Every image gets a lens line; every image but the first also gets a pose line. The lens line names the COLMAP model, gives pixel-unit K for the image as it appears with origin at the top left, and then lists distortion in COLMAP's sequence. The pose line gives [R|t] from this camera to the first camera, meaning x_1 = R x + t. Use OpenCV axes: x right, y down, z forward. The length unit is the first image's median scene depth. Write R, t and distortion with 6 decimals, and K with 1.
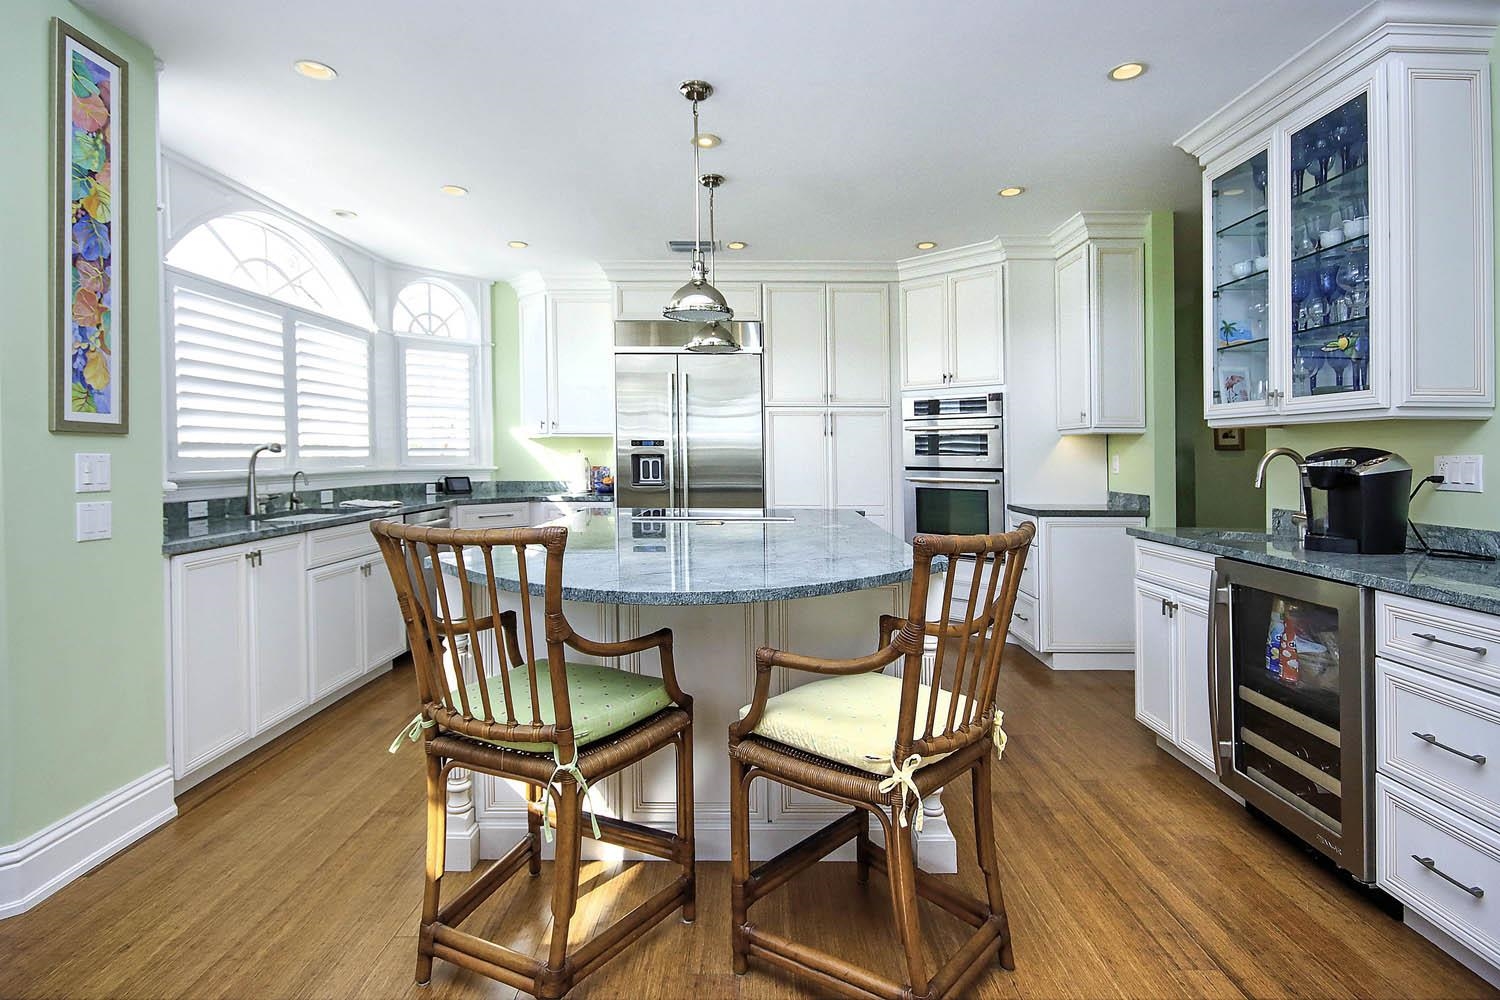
lens RADIAL K [[694.7, 0, 757.3], [0, 694.7, 461.3], [0, 0, 1]] dist [-0.005275, 0.000513]
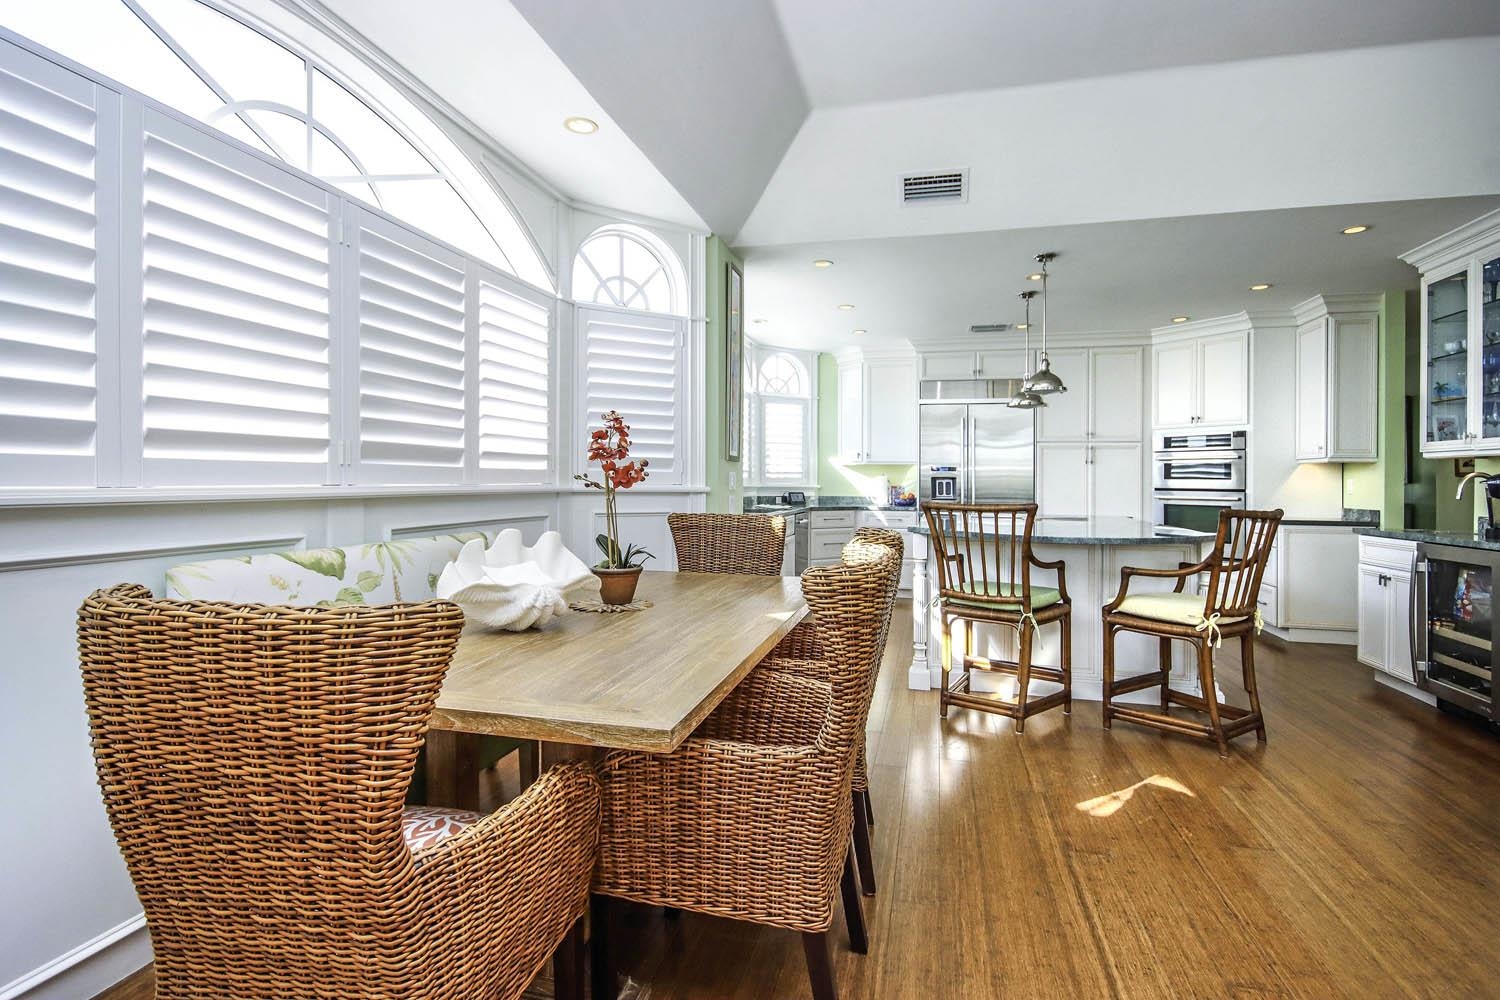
lens RADIAL K [[672.1, 0, 745.8], [0, 672.1, 492.8], [0, 0, 1]] dist [-0.002065, -0.001718]
pose [[0.962020, 0.013603, -0.272641, -0.187750], [-0.012122, 0.999901, 0.007117, 0.017774], [0.272710, -0.003542, 0.962090, -0.425758]]
